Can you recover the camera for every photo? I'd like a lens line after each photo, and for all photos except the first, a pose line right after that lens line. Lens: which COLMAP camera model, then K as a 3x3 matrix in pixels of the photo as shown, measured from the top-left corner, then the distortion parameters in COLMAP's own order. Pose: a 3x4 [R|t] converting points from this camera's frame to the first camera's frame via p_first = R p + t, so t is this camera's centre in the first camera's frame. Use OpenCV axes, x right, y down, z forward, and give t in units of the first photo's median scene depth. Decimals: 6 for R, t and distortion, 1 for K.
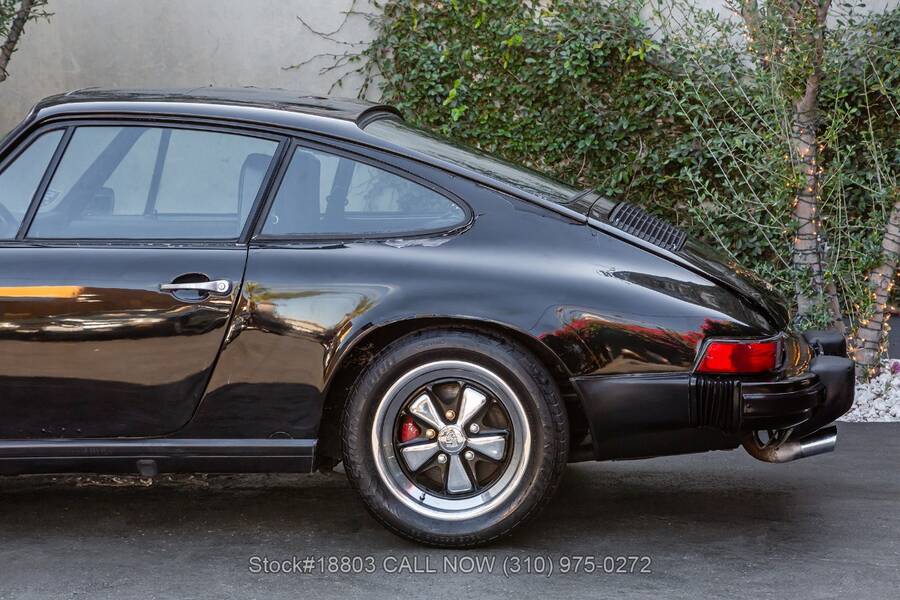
lens RADIAL K [[2145.3, 0, 450.0], [0, 2145.3, 300.0], [0, 0, 1]] dist [0.469452, -0.163545]
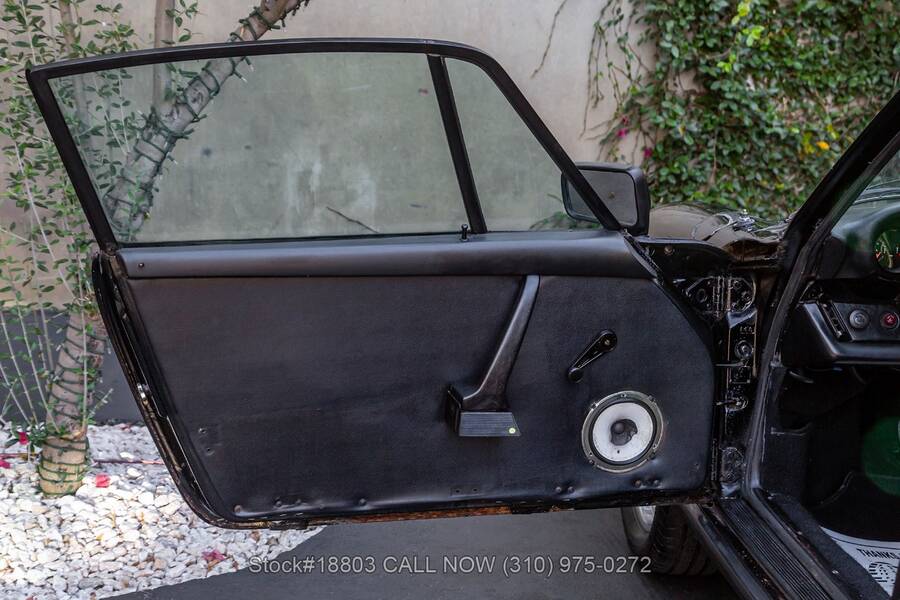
lens RADIAL K [[1606.3, 0, 450.0], [0, 1606.3, 300.0], [0, 0, 1]] dist [0.234429, 0.133081]
pose [[0.983502, 0.003427, 0.180867, -0.201988], [-0.017398, 0.996978, 0.075715, -0.035399], [-0.180061, -0.077612, 0.980589, 0.446214]]
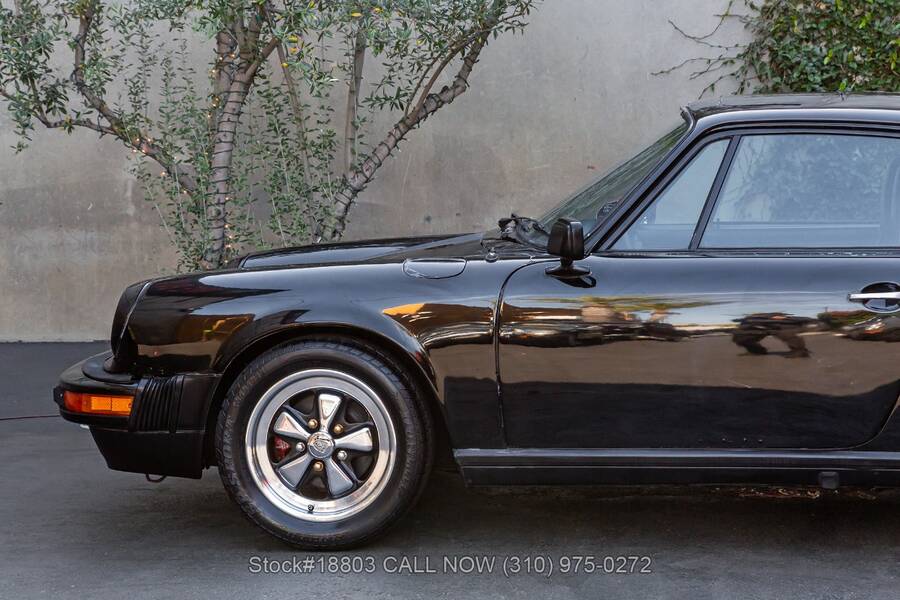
lens RADIAL K [[2211.8, 0, 450.0], [0, 2211.8, 300.0], [0, 0, 1]] dist [0.407839, 0.555957]
pose [[0.999466, -0.000036, -0.032667, -0.138643], [-0.000116, 0.999989, -0.004650, 0.000168], [0.032667, 0.004652, 0.999455, -0.012071]]
